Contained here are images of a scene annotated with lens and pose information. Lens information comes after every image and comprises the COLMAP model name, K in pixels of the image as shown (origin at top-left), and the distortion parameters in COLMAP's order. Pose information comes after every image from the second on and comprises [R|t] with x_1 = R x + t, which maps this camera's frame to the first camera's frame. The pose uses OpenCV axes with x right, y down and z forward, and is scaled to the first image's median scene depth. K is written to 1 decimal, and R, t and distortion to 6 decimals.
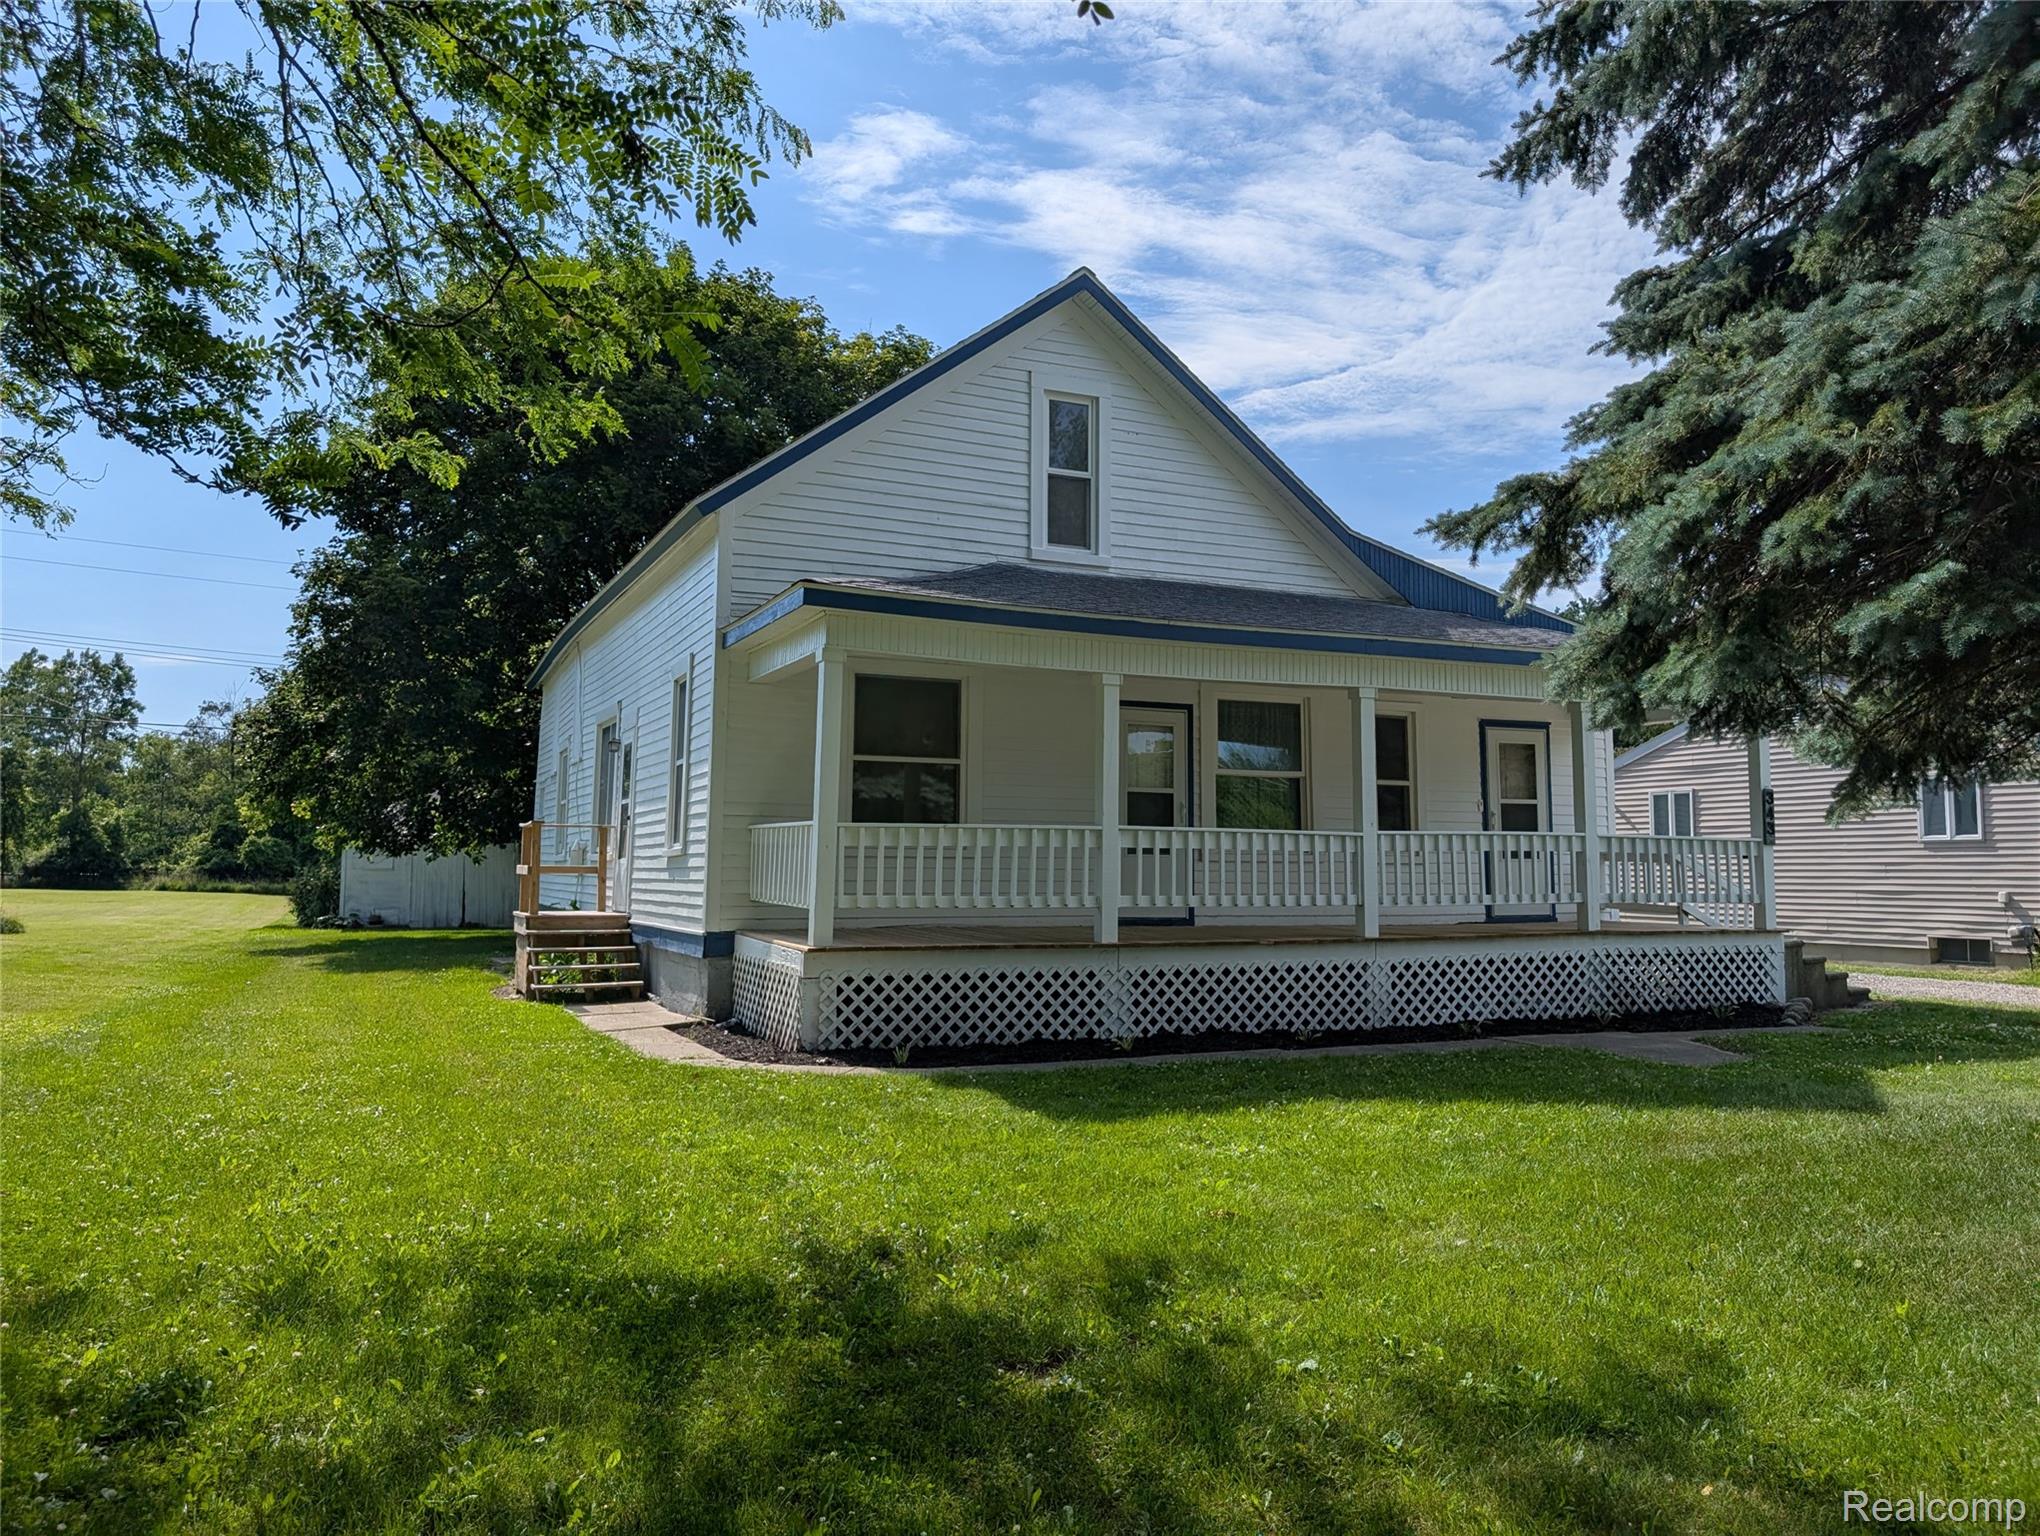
lens RADIAL K [[1470.5, 0, 1014.0], [0, 1470.5, 720.6], [0, 0, 1]] dist [0.021000, -0.018781]
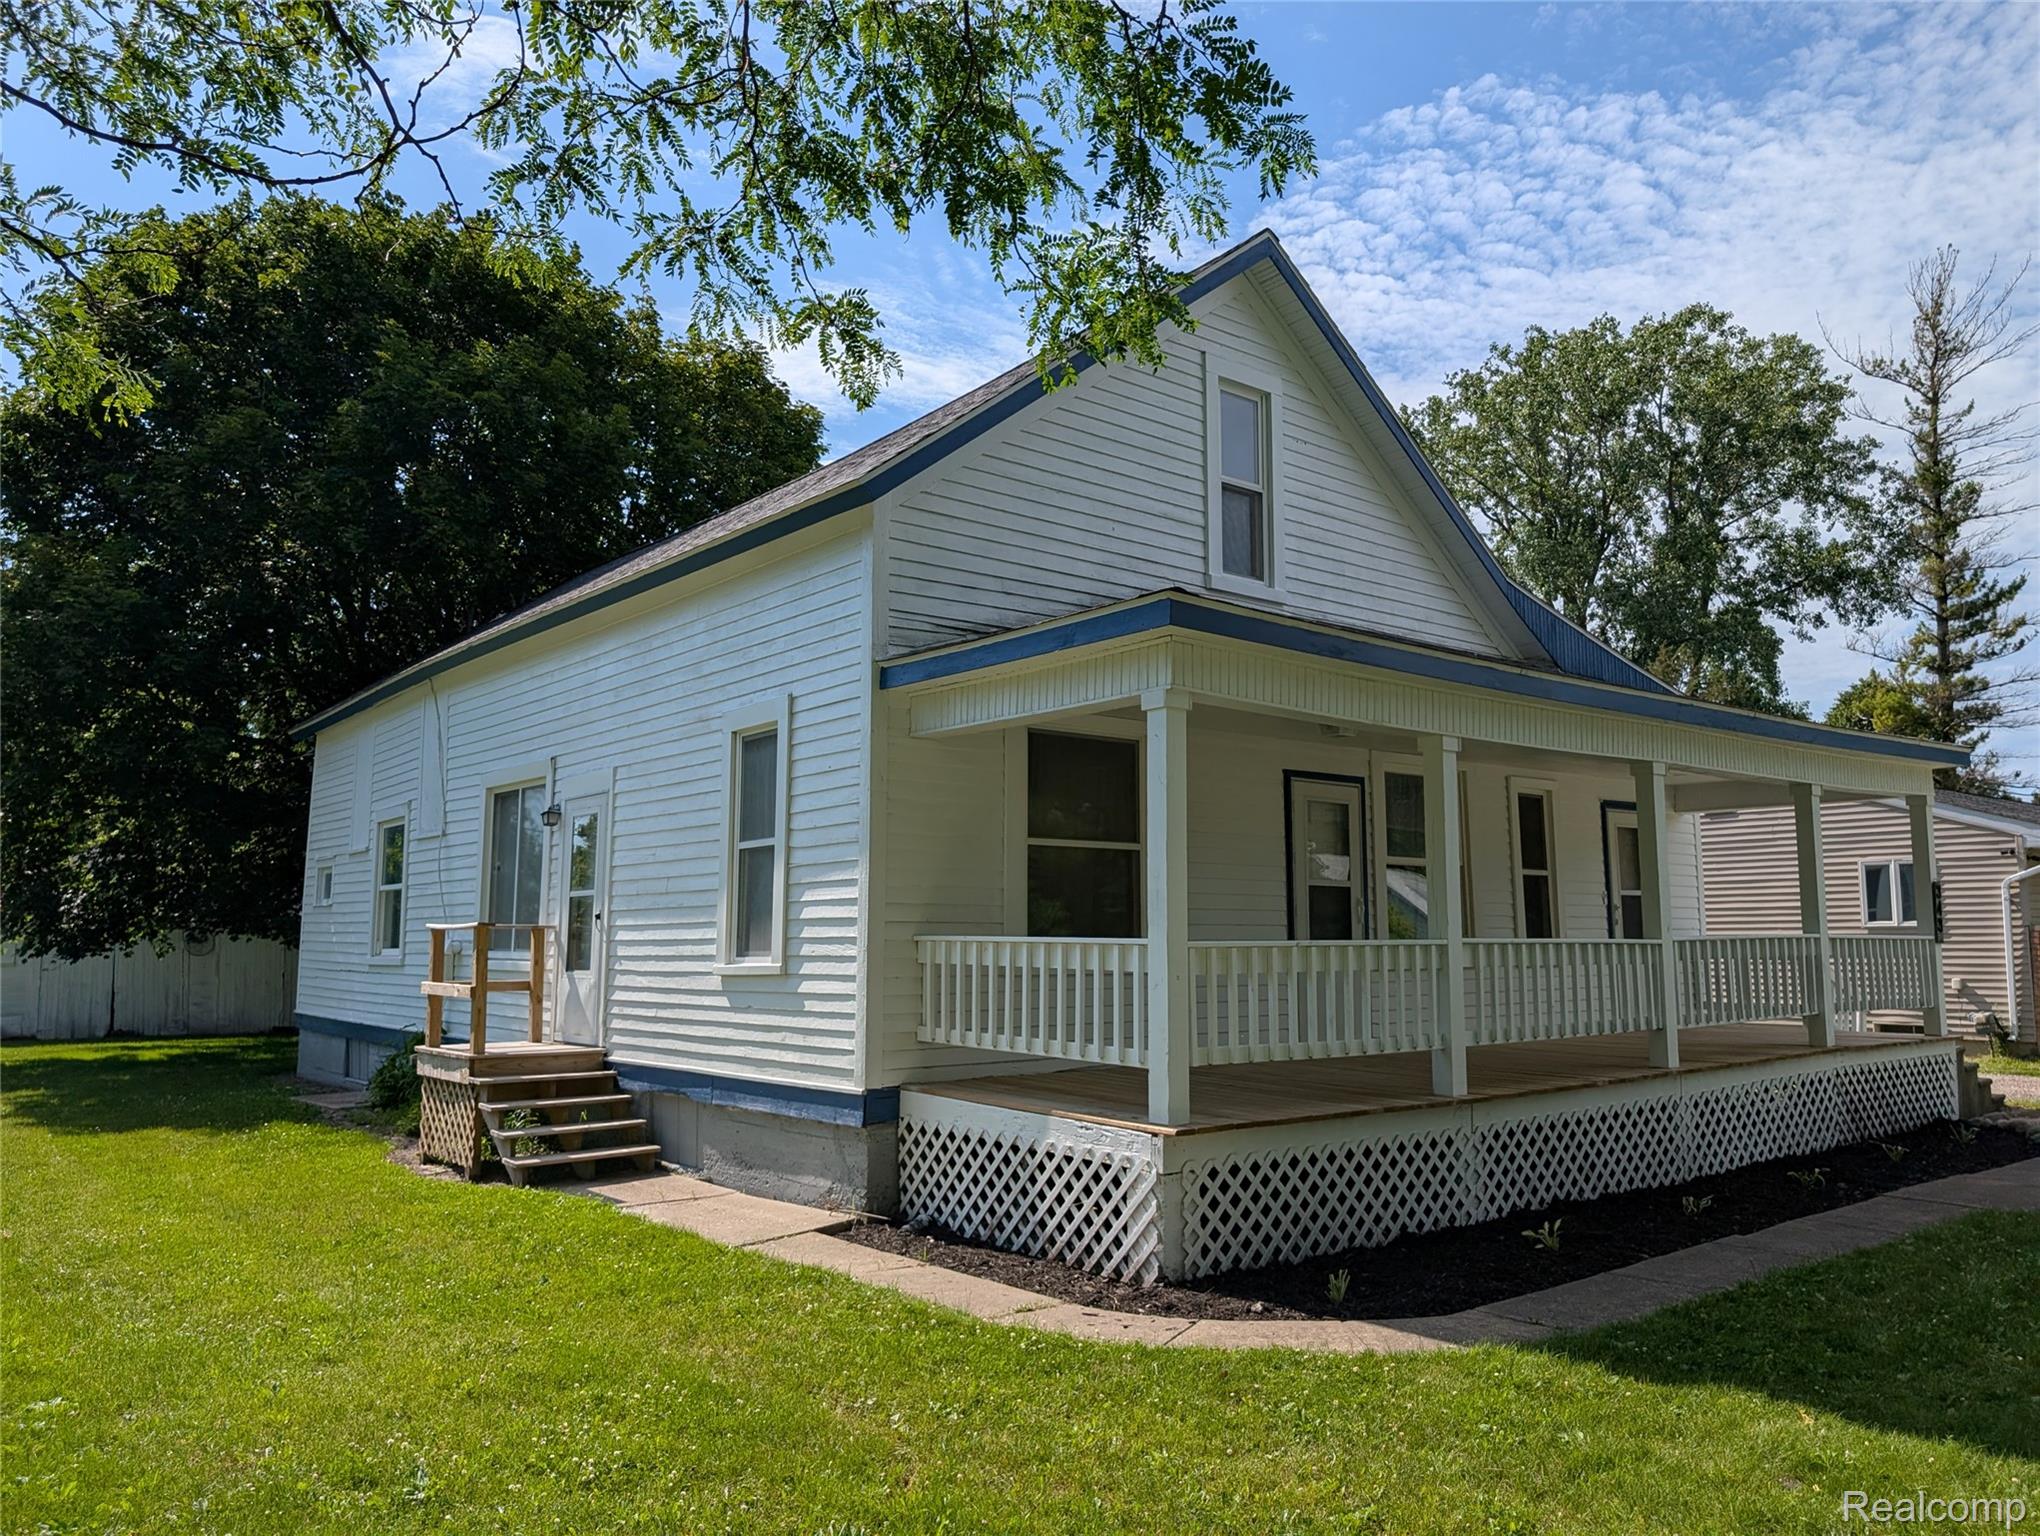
lens RADIAL K [[1470.5, 0, 1018.2], [0, 1470.5, 757.9], [0, 0, 1]] dist [0.021000, -0.018781]
pose [[0.966086, 0.022502, 0.257238, -0.316909], [-0.017372, 0.999603, -0.022200, -0.000199], [-0.257635, 0.016978, 0.966093, 0.296770]]
